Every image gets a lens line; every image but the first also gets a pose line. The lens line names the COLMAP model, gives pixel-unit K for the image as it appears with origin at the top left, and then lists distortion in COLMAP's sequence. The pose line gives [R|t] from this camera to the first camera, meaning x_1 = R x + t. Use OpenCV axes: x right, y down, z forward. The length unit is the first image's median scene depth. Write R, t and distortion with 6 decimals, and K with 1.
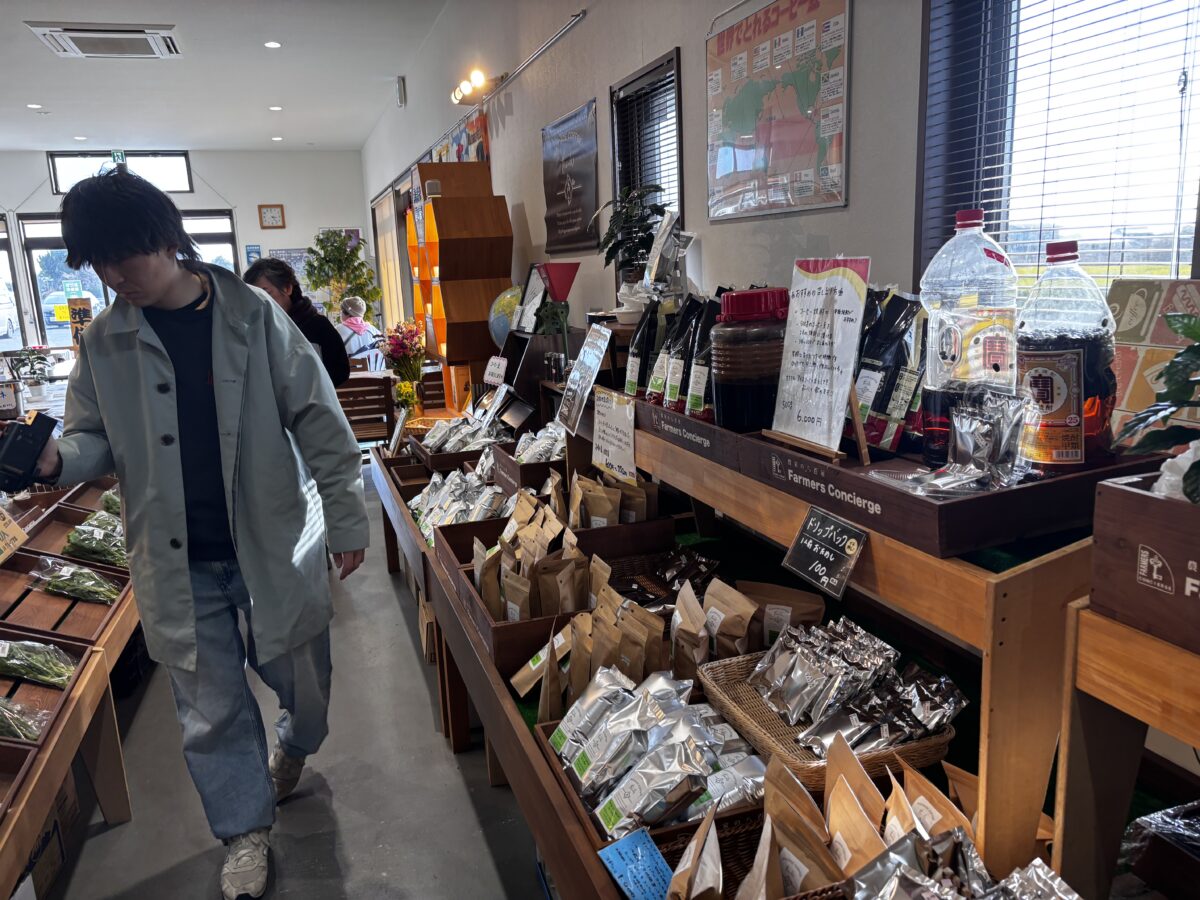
lens RADIAL K [[912.6, 0, 600.1], [0, 912.6, 450.0], [0, 0, 1]] dist [0.042791, -0.029749]
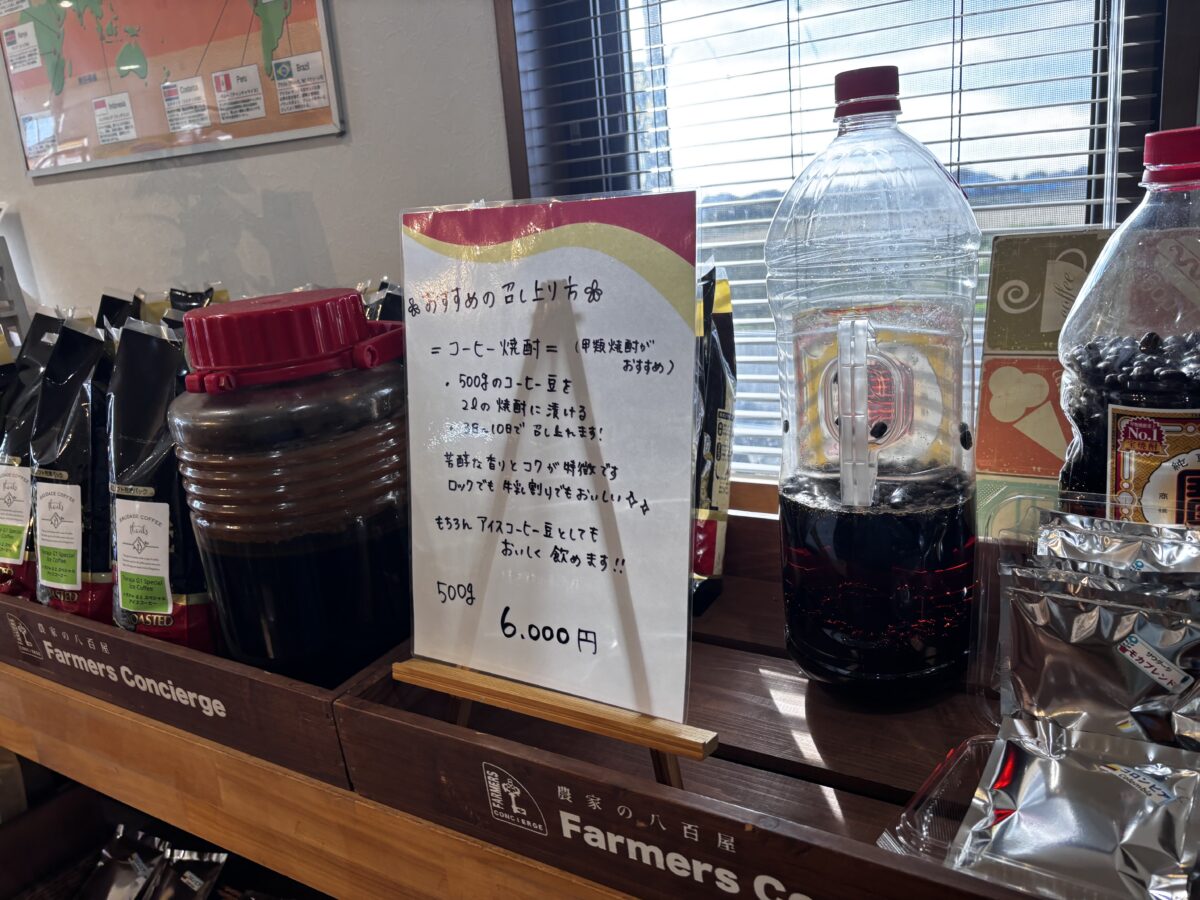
lens RADIAL K [[912.6, 0, 598.3], [0, 912.6, 448.1], [0, 0, 1]] dist [0.042791, -0.029749]
pose [[0.770951, -0.172169, 0.613182, 0.025756], [0.169901, 0.983476, 0.062525, -0.121562], [-0.613815, 0.055977, 0.787463, 0.650711]]
